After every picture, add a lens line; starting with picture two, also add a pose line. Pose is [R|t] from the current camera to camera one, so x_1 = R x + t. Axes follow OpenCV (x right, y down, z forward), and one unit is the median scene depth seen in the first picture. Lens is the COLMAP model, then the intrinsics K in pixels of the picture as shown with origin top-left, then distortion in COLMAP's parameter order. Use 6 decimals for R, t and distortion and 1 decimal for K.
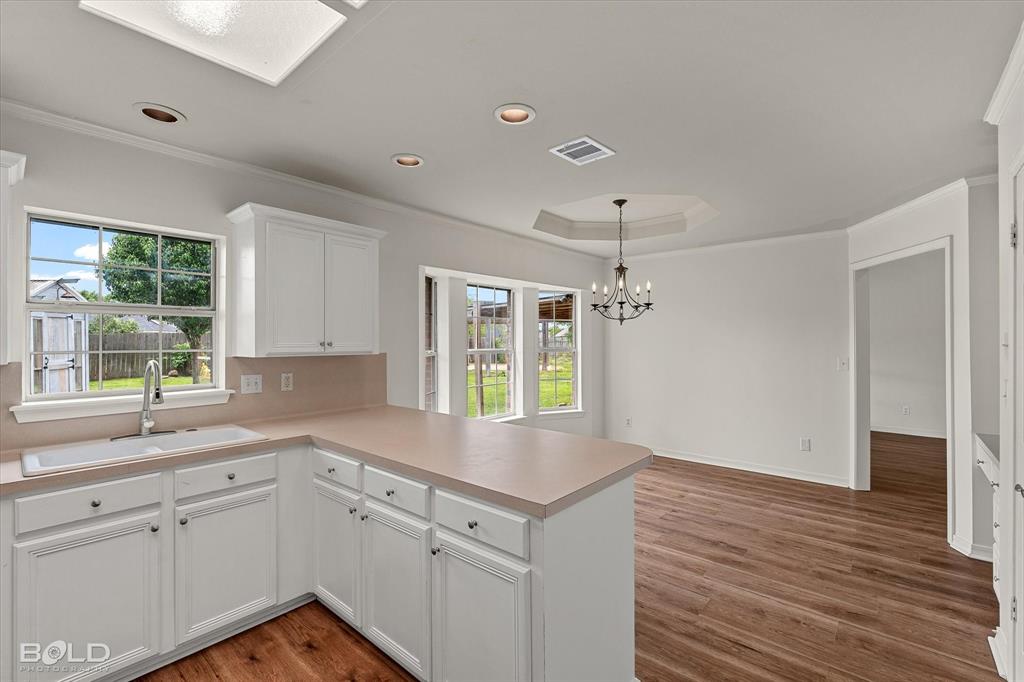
lens RADIAL K [[450.1, 0, 514.0], [0, 450.1, 339.4], [0, 0, 1]] dist [-0.002542, -0.000636]
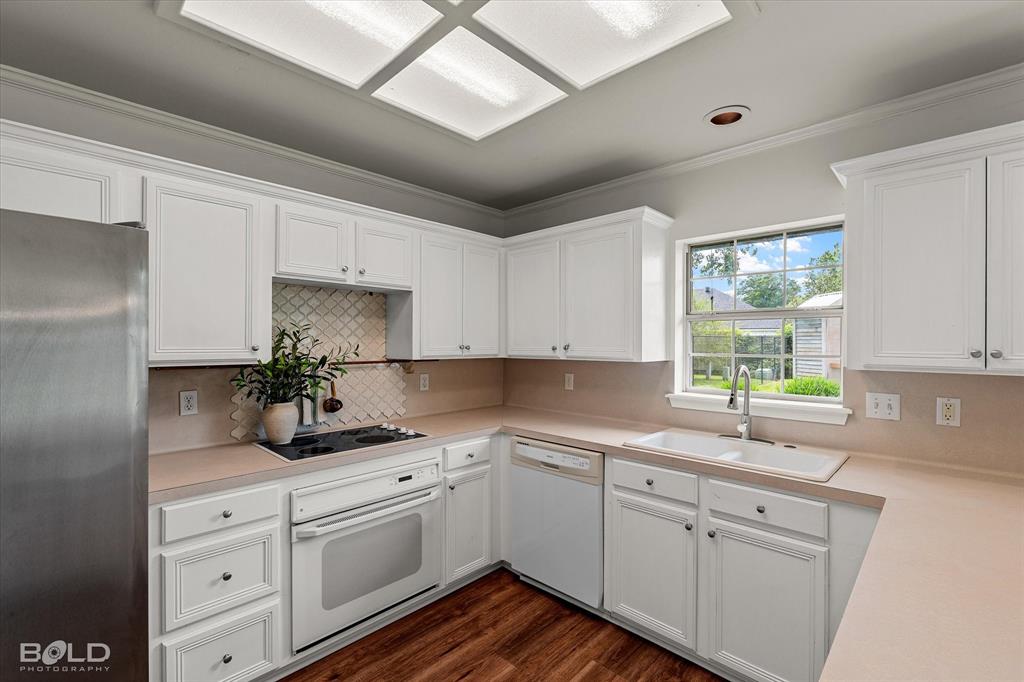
lens RADIAL K [[449.1, 0, 513.5], [0, 449.1, 342.8], [0, 0, 1]] dist [-0.004339, 0.000234]
pose [[-0.062766, 0.006941, -0.998004, 0.186476], [0.000709, 0.999976, 0.006910, -0.008926], [0.998028, -0.000274, -0.062770, 0.480169]]
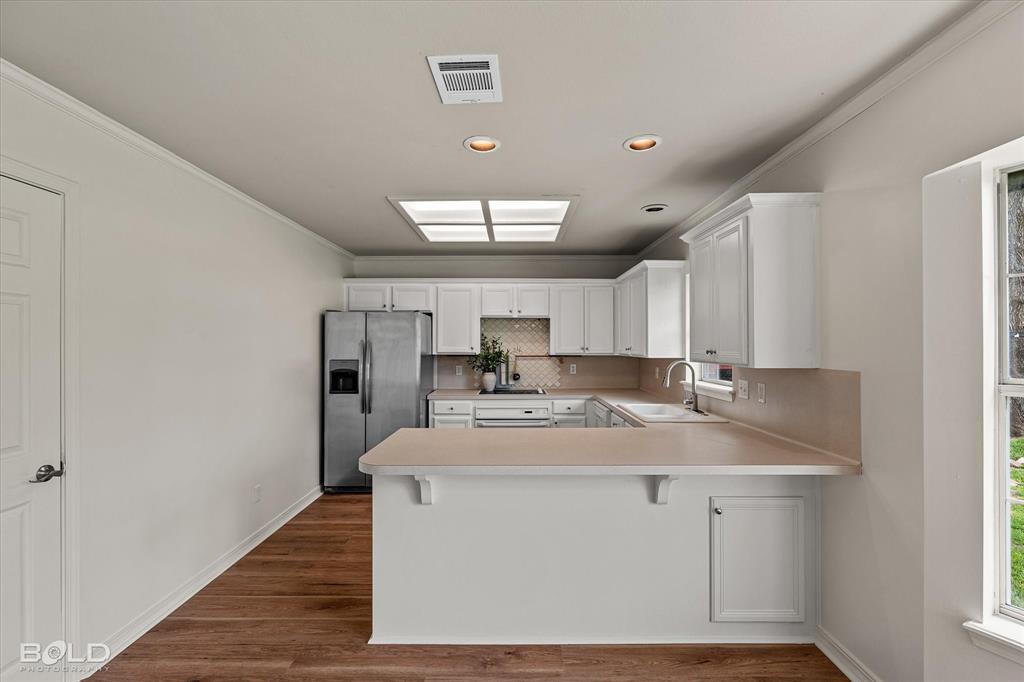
lens RADIAL K [[446.0, 0, 512.0], [0, 446.0, 341.0], [0, 0, 1]] dist [-0.001192, -0.000018]
pose [[-0.762056, -0.001537, -0.647509, 0.529200], [0.005192, 0.999951, -0.008484, -0.006771], [0.647490, -0.009827, -0.762010, 1.533370]]
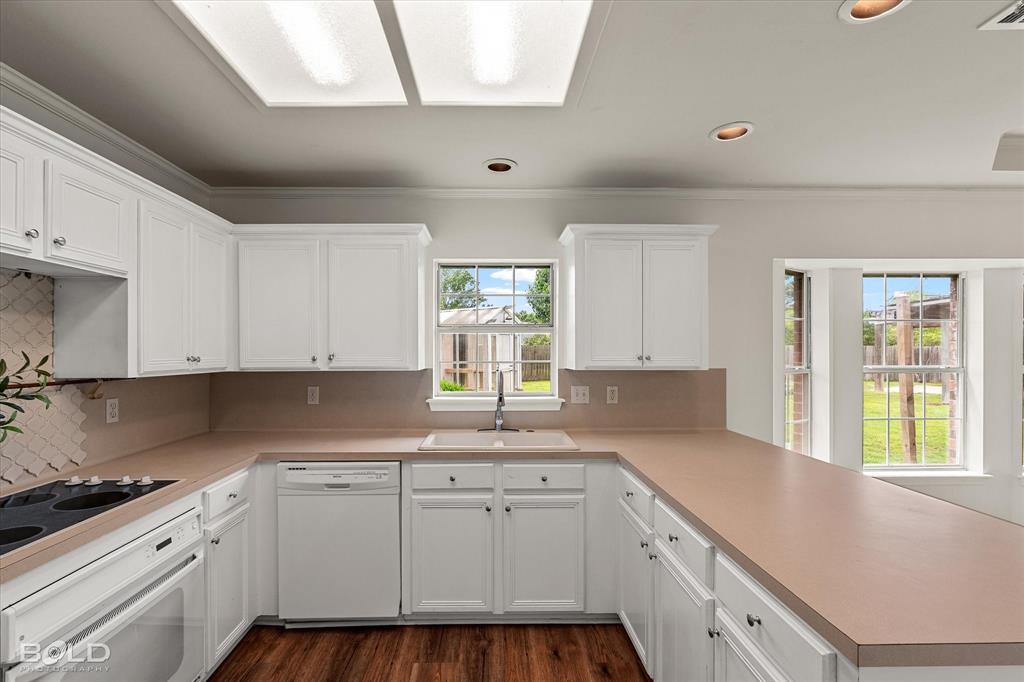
lens RADIAL K [[464.1, 0, 493.4], [0, 464.1, 353.5], [0, 0, 1]] dist [-0.001757, 0.000015]
pose [[0.660273, 0.006596, -0.750996, 0.110709], [0.000312, 0.999959, 0.009057, -0.008501], [0.751025, -0.006214, 0.660244, 0.131142]]
